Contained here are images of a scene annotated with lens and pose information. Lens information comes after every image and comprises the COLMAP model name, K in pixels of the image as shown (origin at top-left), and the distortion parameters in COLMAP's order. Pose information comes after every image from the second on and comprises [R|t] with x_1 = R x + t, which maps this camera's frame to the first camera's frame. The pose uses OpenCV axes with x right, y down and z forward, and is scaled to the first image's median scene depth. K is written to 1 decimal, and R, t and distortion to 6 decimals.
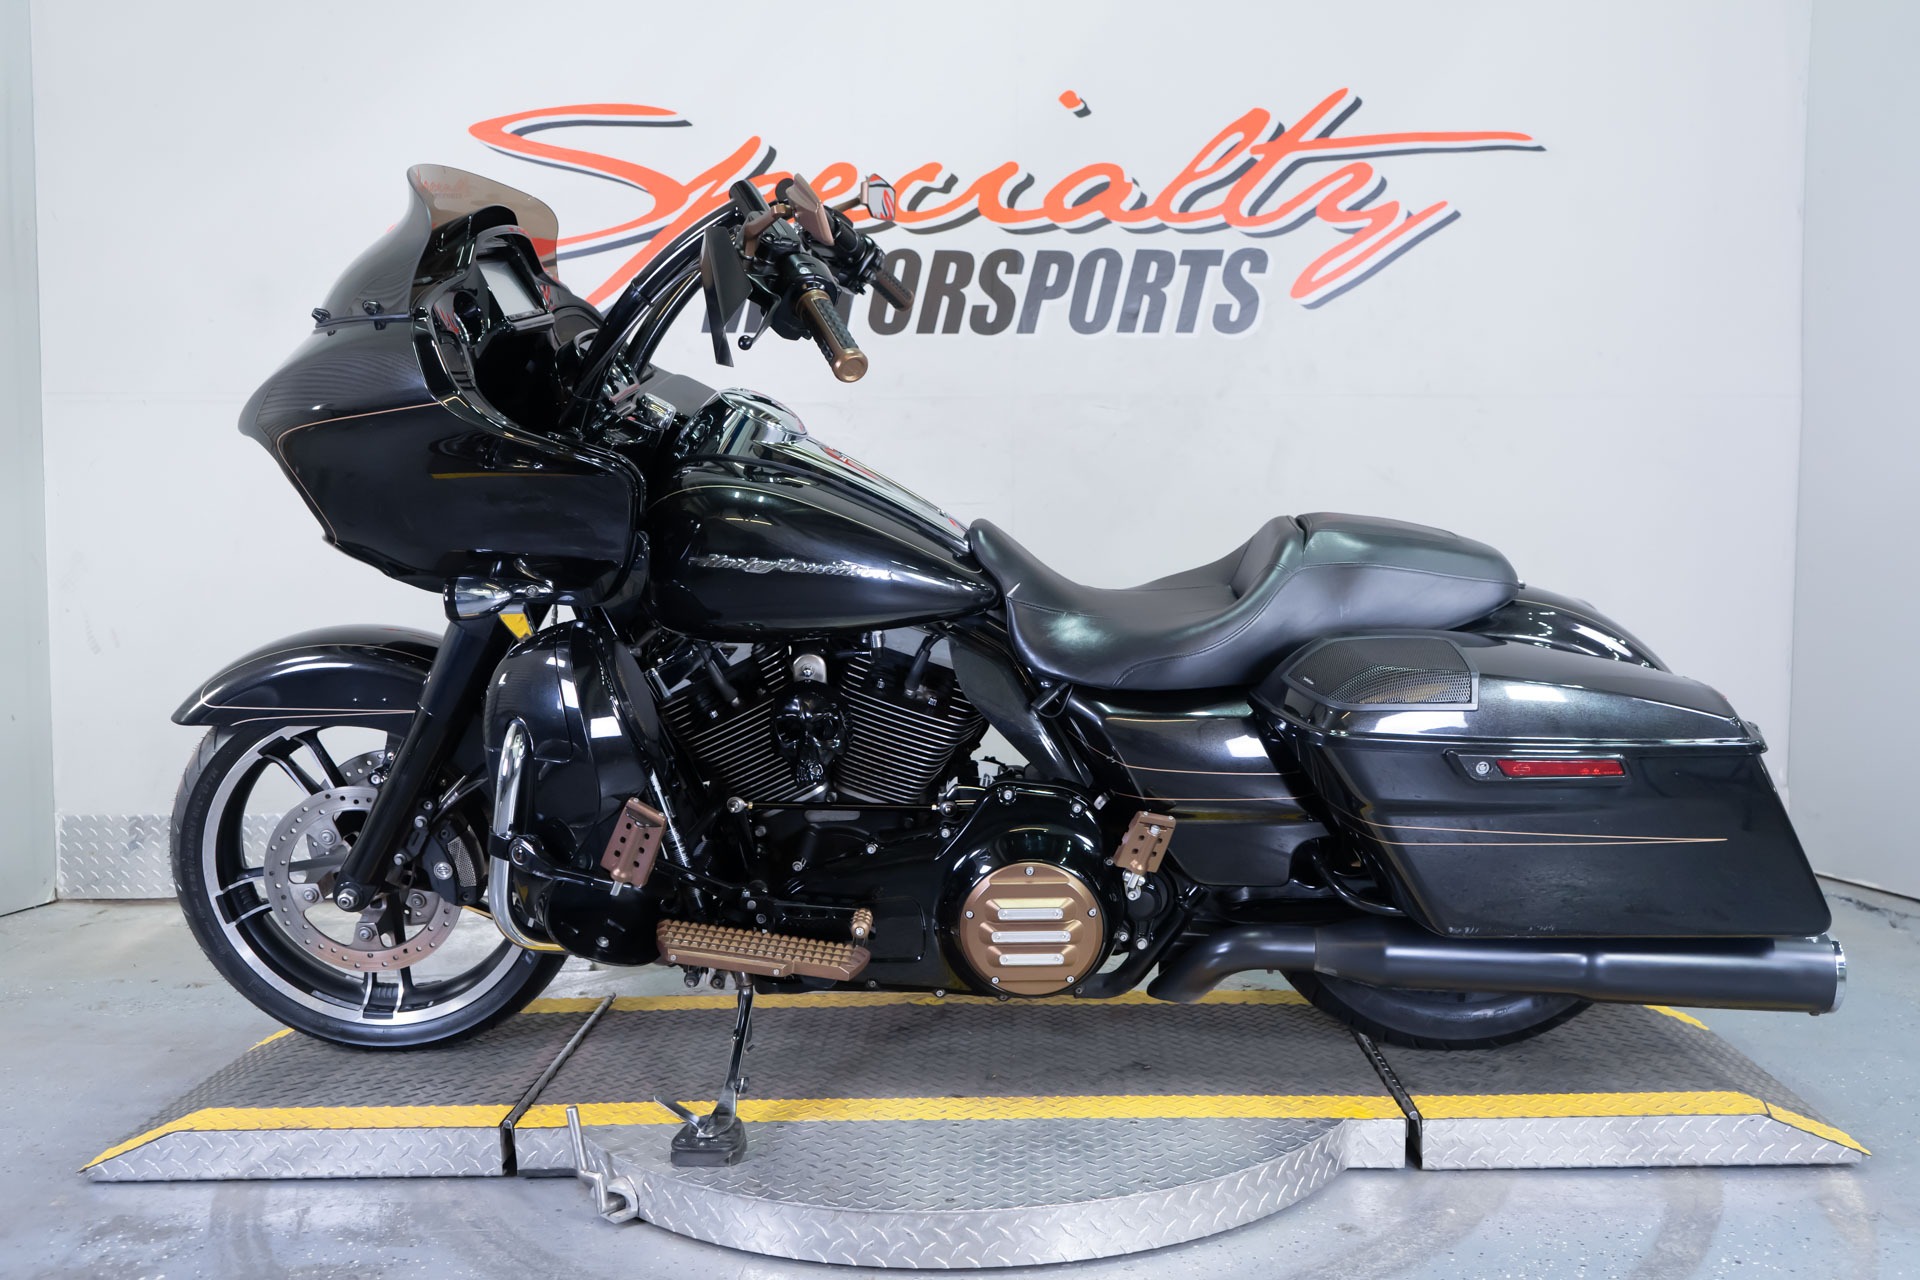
lens RADIAL K [[1728.8, 0, 960.0], [0, 1728.8, 640.0], [0, 0, 1]] dist [-0.007834, 0.015813]
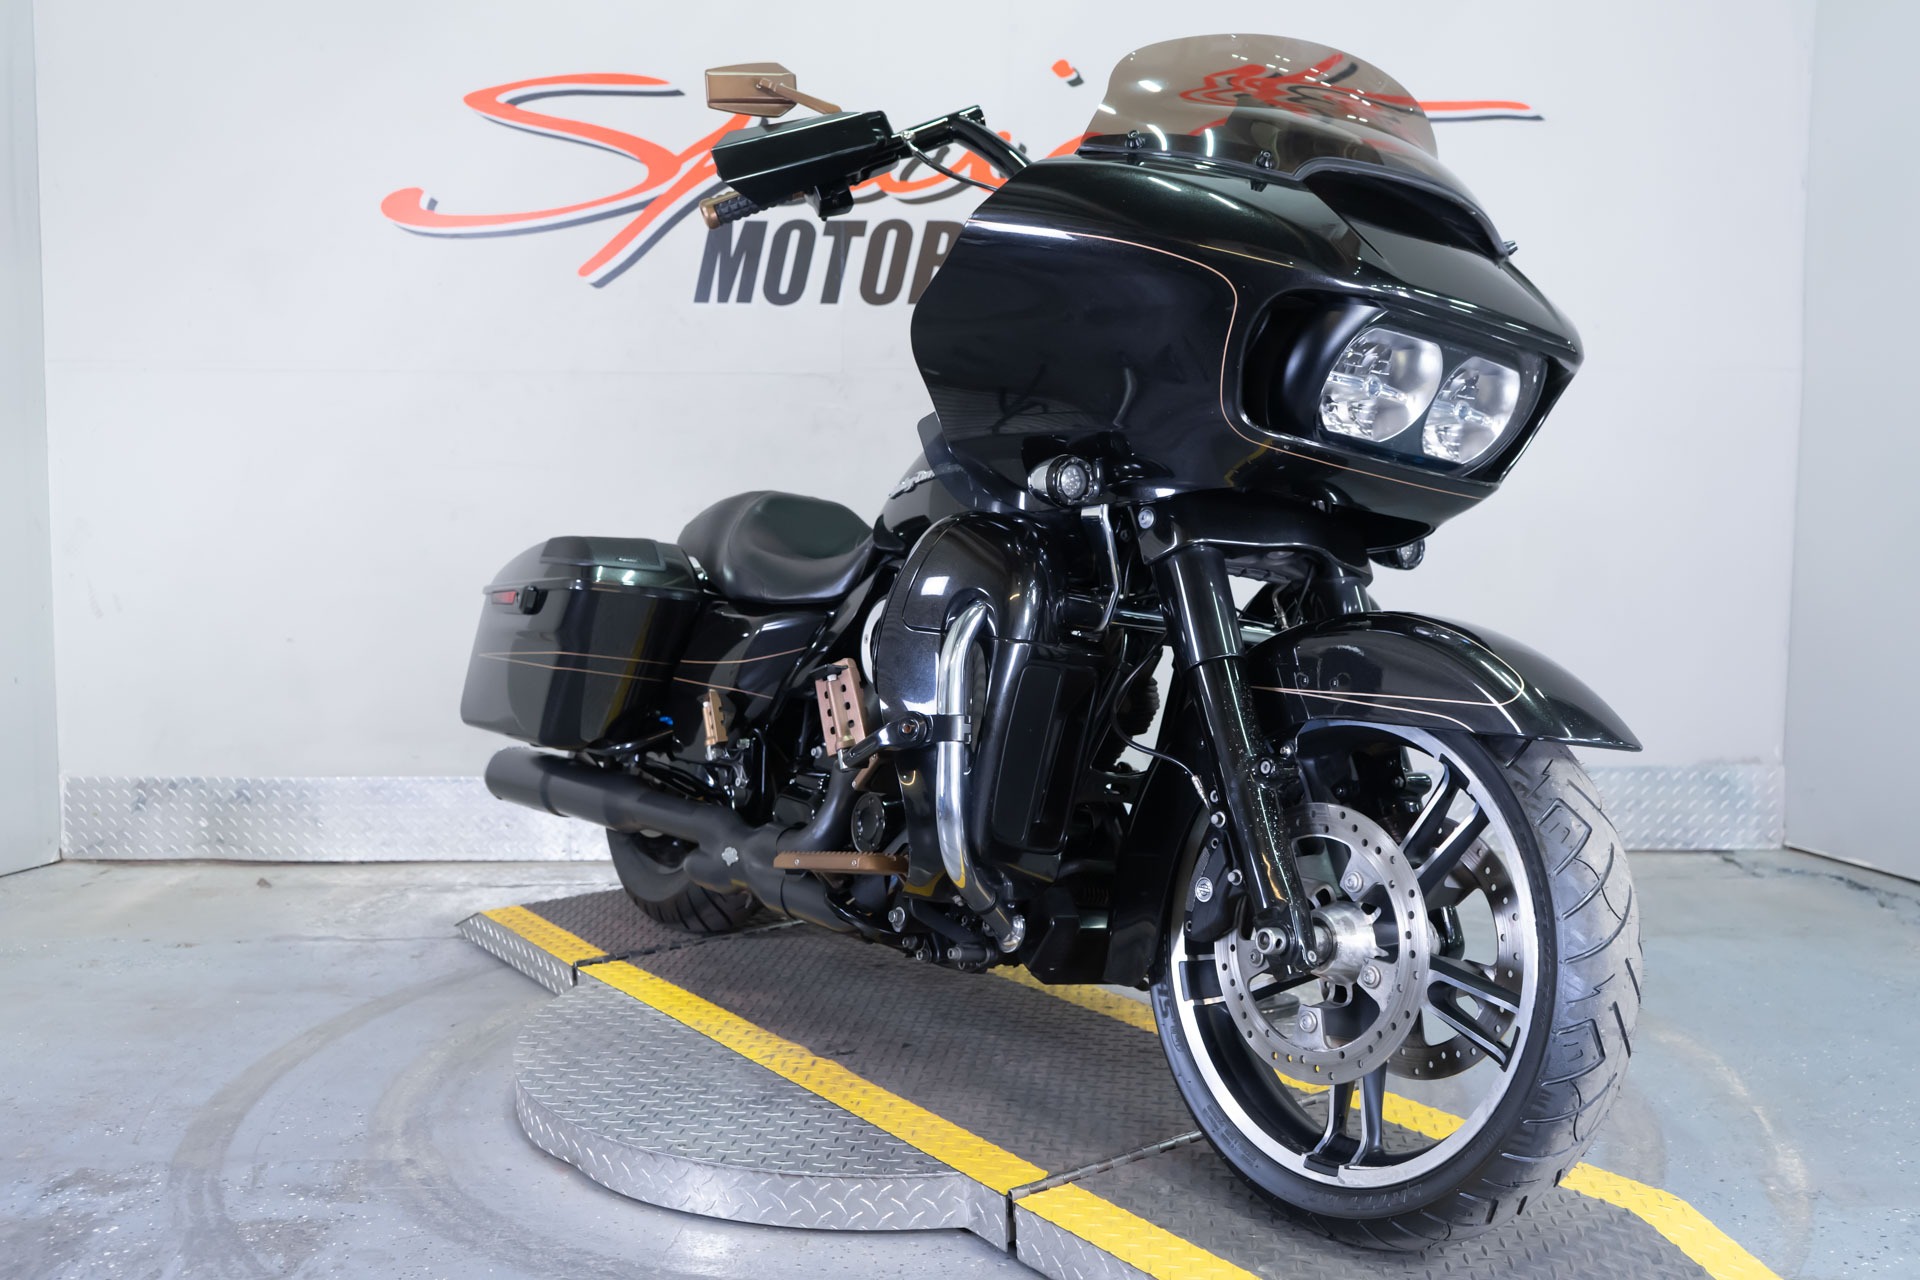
lens RADIAL K [[1725.4, 0, 960.0], [0, 1725.4, 640.0], [0, 0, 1]] dist [-0.004037, 0.010374]
pose [[0.999682, 0.007388, -0.024099, 0.030782], [-0.006983, 0.999834, 0.016847, 0.000072], [0.024220, -0.016673, 0.999568, -0.000852]]
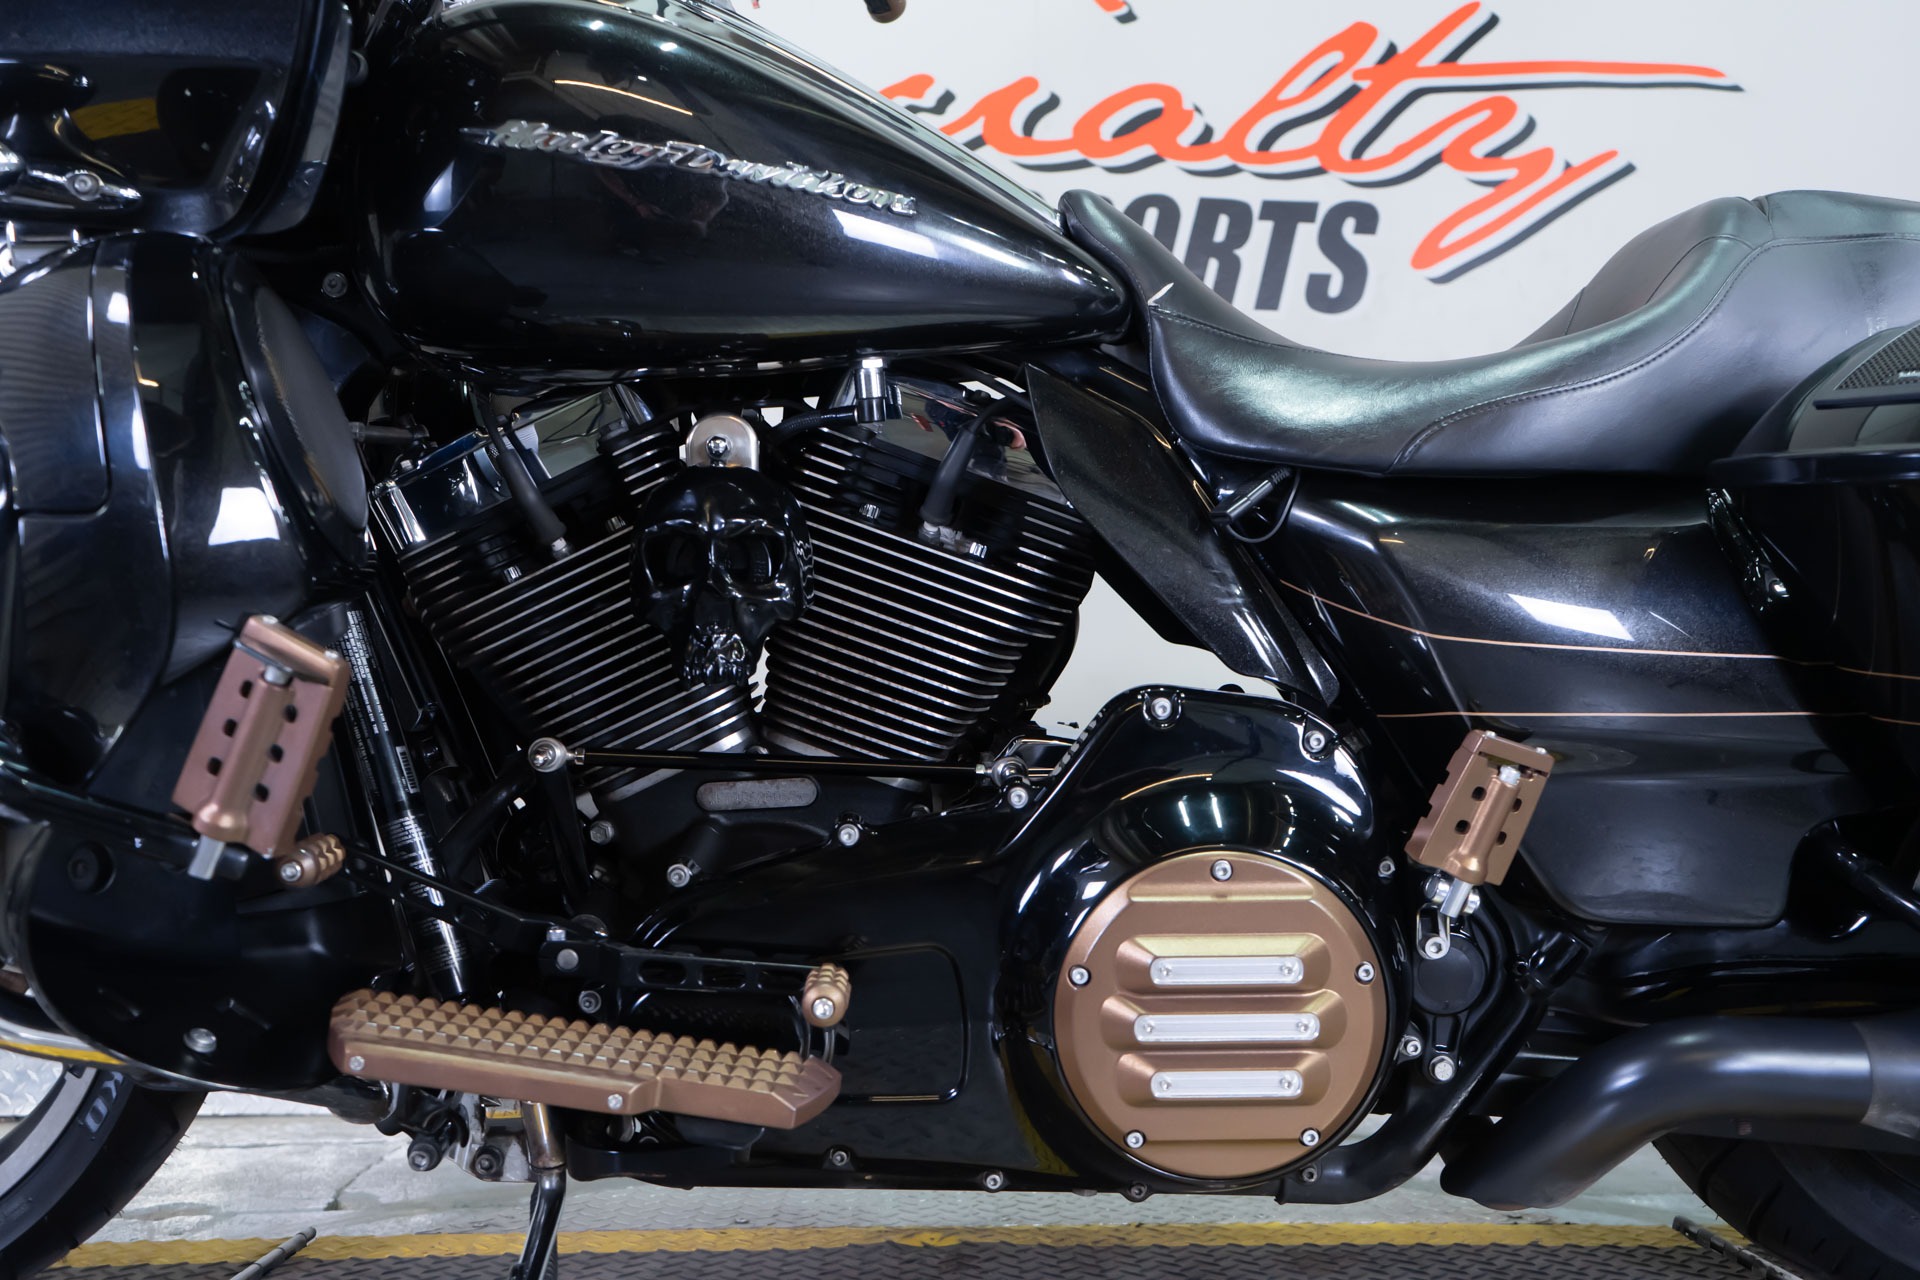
lens RADIAL K [[1725.4, 0, 960.0], [0, 1725.4, 640.0], [0, 0, 1]] dist [-0.004037, 0.010374]
pose [[0.998799, 0.023084, 0.043217, -0.025410], [-0.014855, 0.983213, -0.181858, 0.090171], [-0.046690, 0.180997, 0.982375, 0.330021]]
